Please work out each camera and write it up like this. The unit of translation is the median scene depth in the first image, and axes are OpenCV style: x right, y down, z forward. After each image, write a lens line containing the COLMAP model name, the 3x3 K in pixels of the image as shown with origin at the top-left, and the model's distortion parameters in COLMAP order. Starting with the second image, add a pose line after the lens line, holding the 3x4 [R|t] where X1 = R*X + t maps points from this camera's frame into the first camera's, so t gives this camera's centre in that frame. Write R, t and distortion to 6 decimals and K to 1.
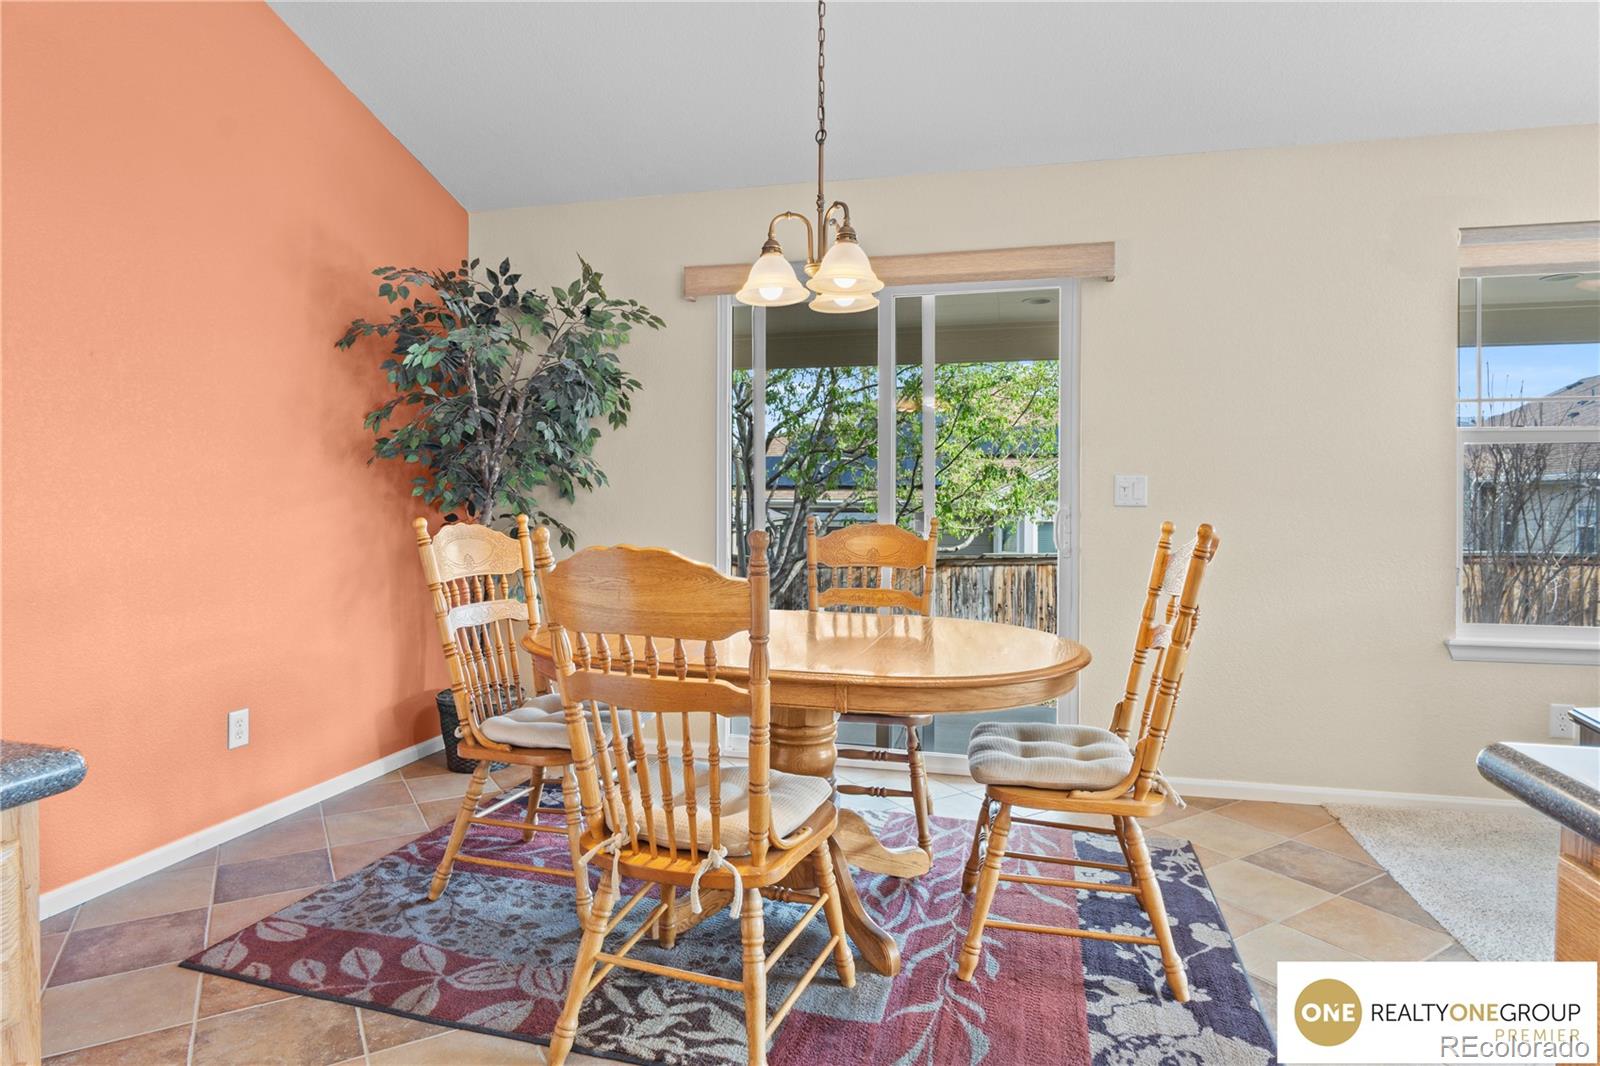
lens RADIAL K [[877.4, 0, 795.0], [0, 877.4, 511.4], [0, 0, 1]] dist [-0.025795, 0.000958]
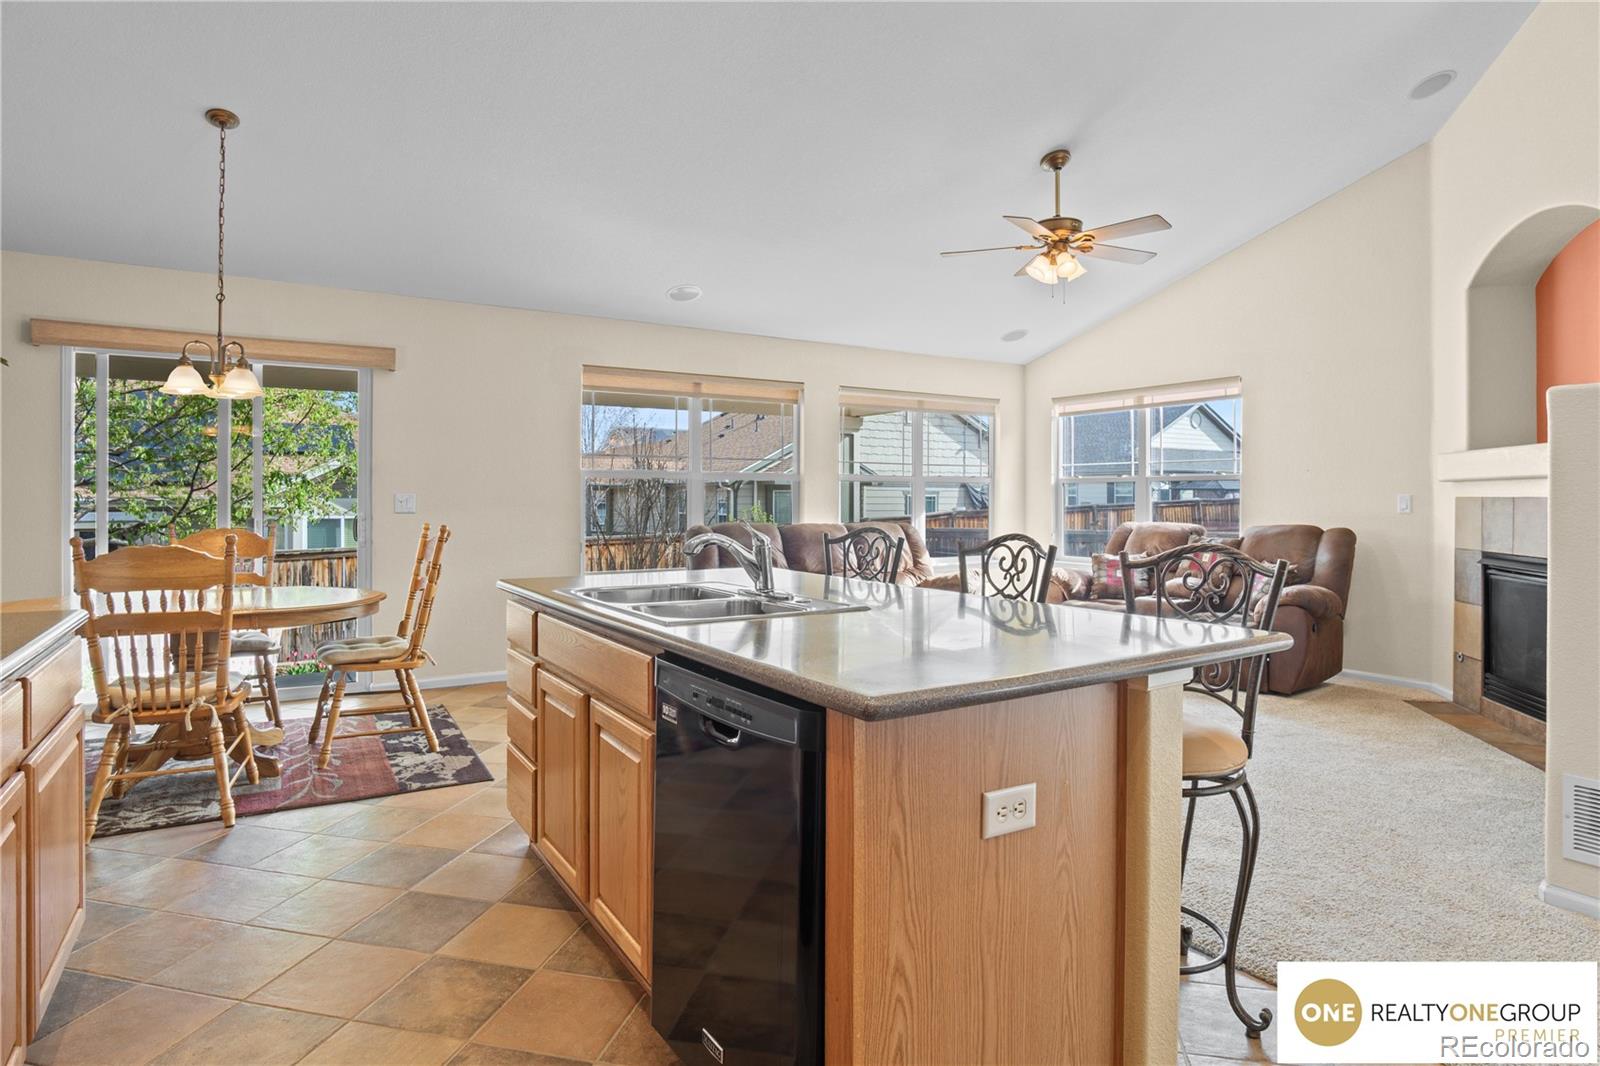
lens RADIAL K [[873.2, 0, 795.5], [0, 873.2, 492.4], [0, 0, 1]] dist [-0.027479, 0.002905]
pose [[0.698930, 0.001566, 0.715189, -0.388807], [0.008285, 0.999913, -0.010286, -0.032115], [-0.715142, 0.013114, 0.698856, -0.955609]]
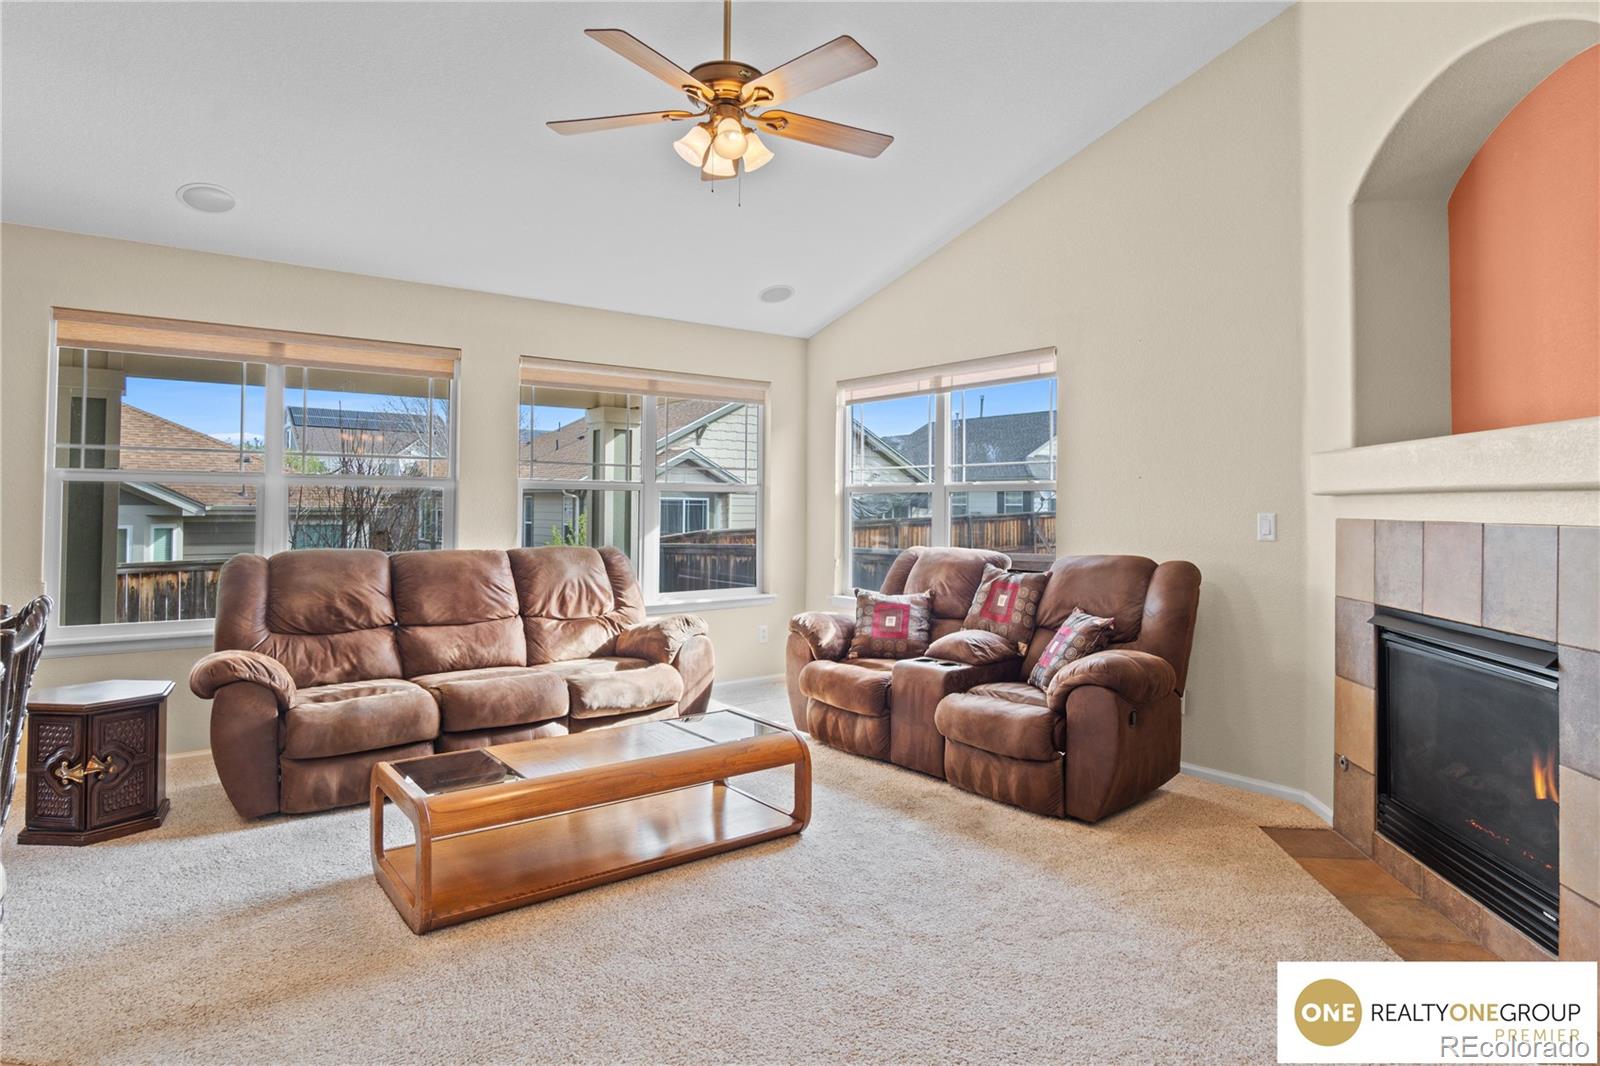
lens RADIAL K [[881.9, 0, 798.5], [0, 881.9, 487.0], [0, 0, 1]] dist [-0.027051, 0.000611]
pose [[0.626591, 0.015366, 0.779197, 0.679469], [0.005042, 0.999705, -0.023770, -0.051412], [-0.779332, 0.018822, 0.626328, -0.838343]]
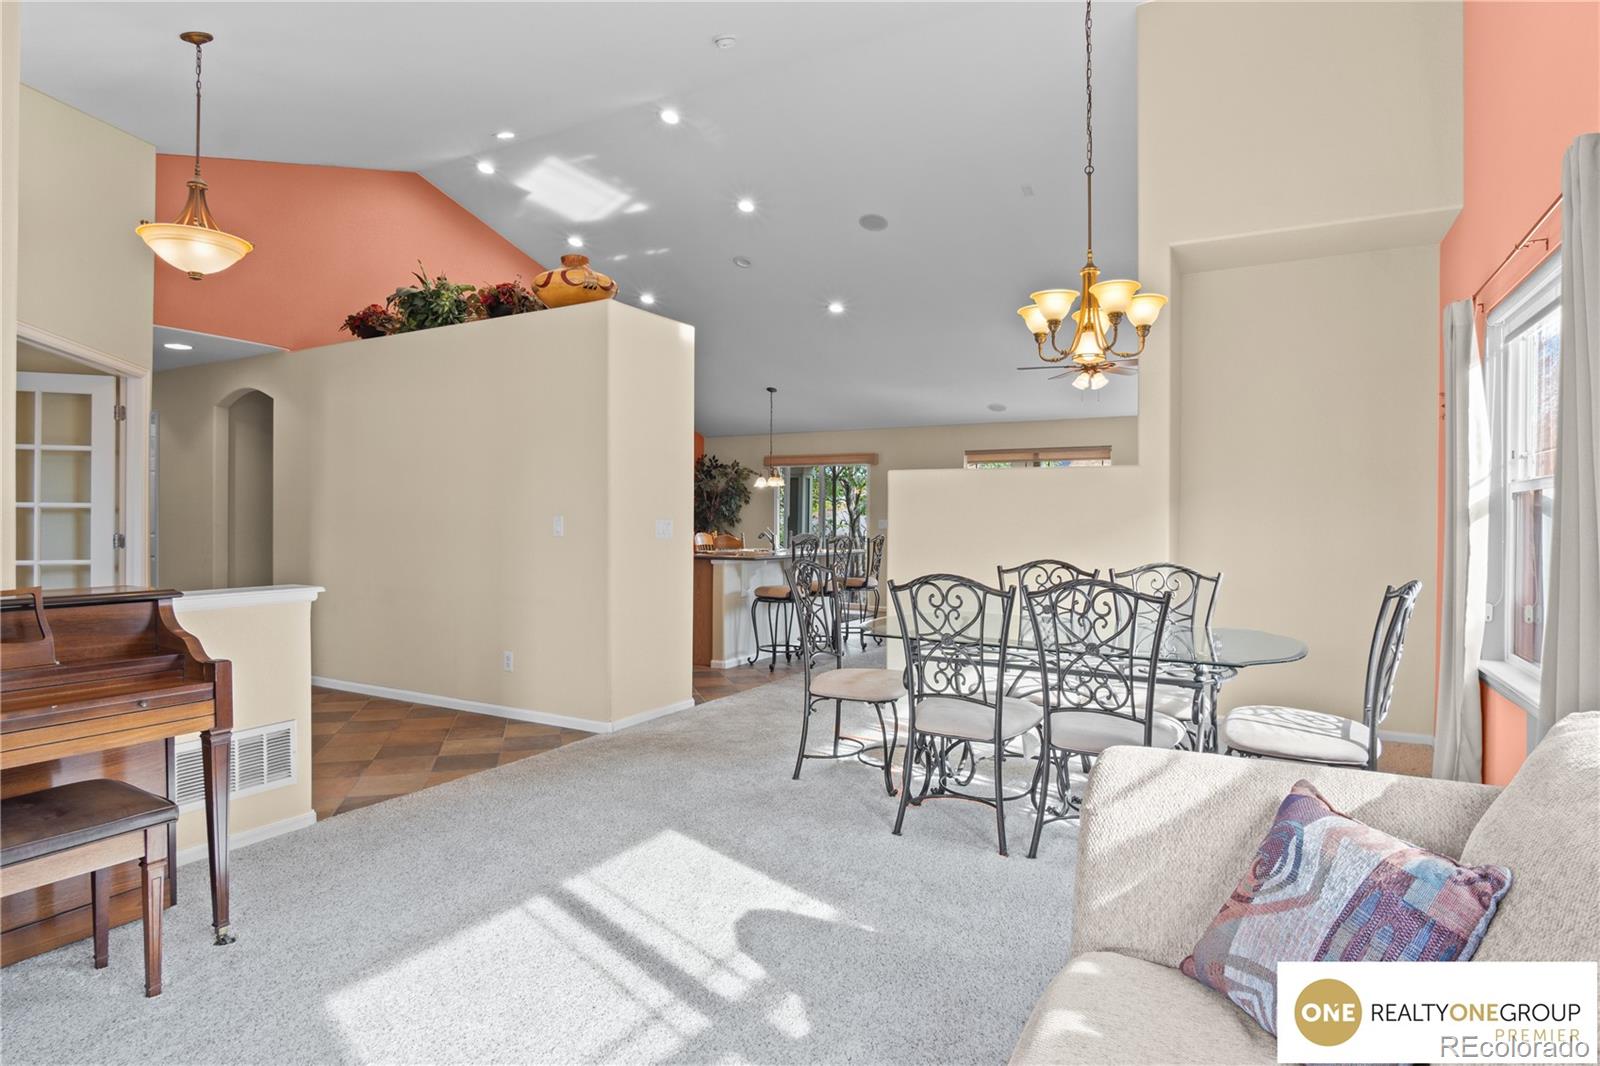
lens RADIAL K [[877.4, 0, 795.0], [0, 877.4, 511.4], [0, 0, 1]] dist [-0.025795, 0.000958]
pose [[0.964164, -0.002477, -0.265295, 1.477716], [-0.003182, 0.999777, -0.020898, -0.003703], [0.265288, 0.020993, 0.963941, -3.710453]]
